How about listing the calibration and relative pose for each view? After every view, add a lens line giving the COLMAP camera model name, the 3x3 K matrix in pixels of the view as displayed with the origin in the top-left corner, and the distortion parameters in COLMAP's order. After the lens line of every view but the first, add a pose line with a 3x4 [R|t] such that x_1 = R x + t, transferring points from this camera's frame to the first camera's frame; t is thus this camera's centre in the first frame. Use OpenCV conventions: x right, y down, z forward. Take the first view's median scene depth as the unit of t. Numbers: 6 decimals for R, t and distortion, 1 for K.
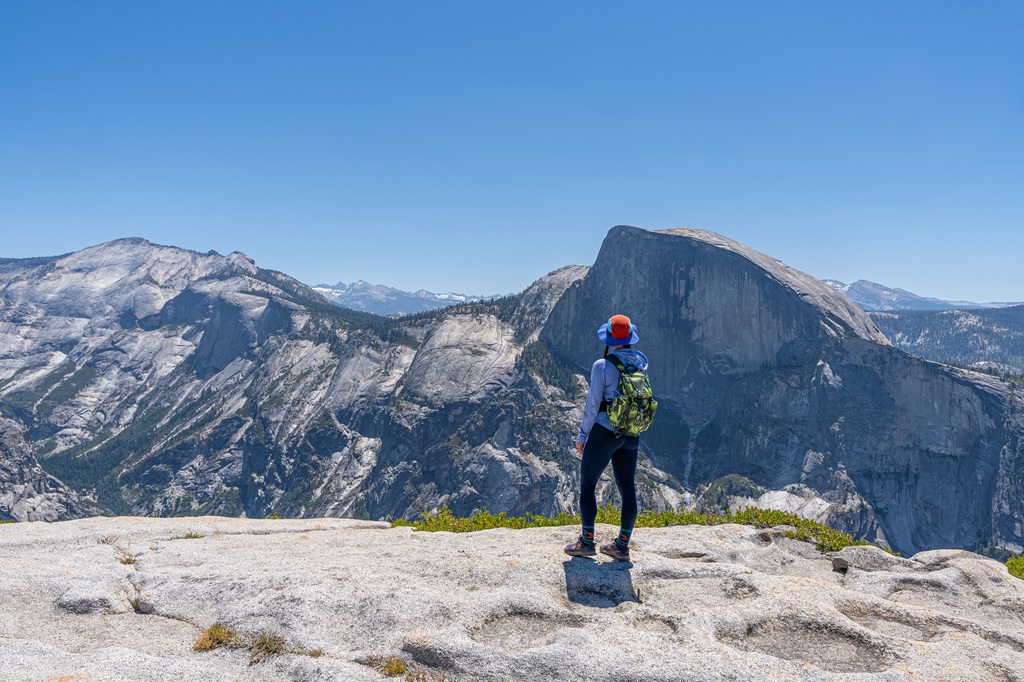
lens RADIAL K [[693.8, 0, 515.8], [0, 693.8, 339.1], [0, 0, 1]] dist [-0.001583, -0.003804]
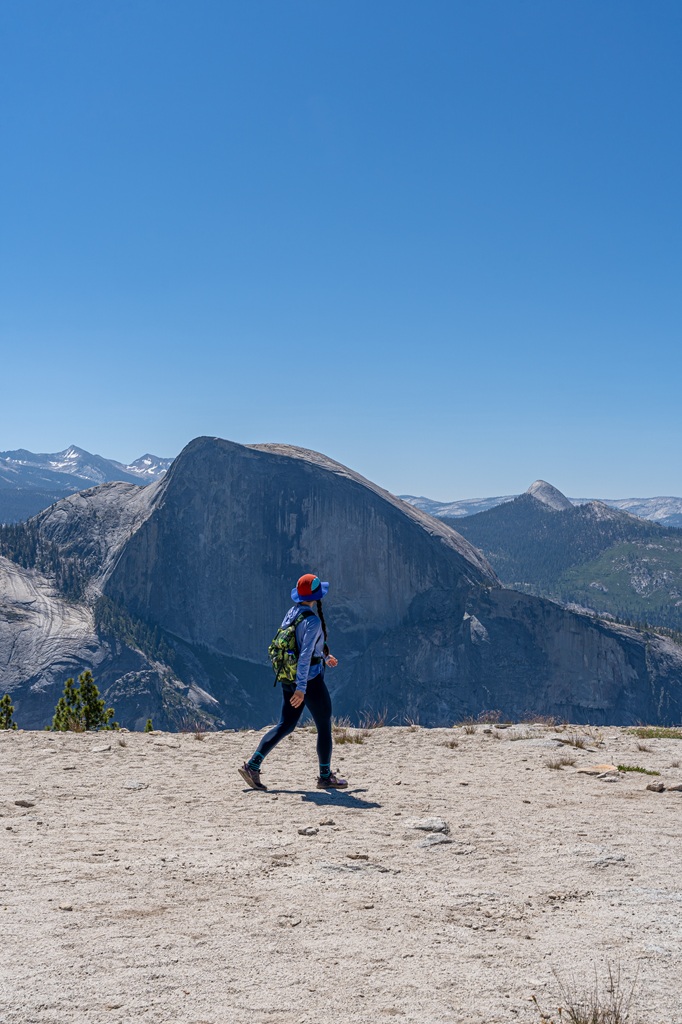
lens RADIAL K [[1161.3, 0, 337.6], [0, 1161.3, 510.1], [0, 0, 1]] dist [0.010065, 0.000000]
pose [[0.805483, 0.007741, 0.592569, -0.480946], [0.002990, 0.999849, -0.017127, -0.064363], [-0.592612, 0.015568, 0.805338, -0.085728]]
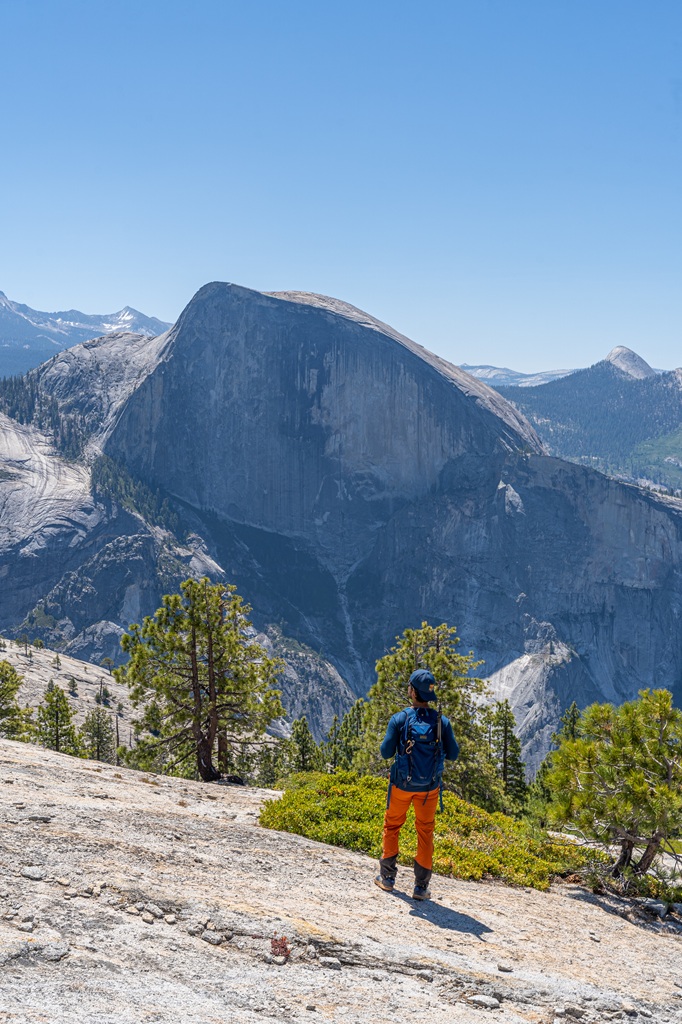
lens RADIAL K [[1224.5, 0, 341.8], [0, 1224.5, 518.9], [0, 0, 1]] dist [0.010844, 0.000000]
pose [[0.843389, -0.040589, 0.535768, -0.400725], [-0.011062, 0.995620, 0.092841, -0.047615], [-0.537189, -0.084227, 0.839246, -0.080614]]
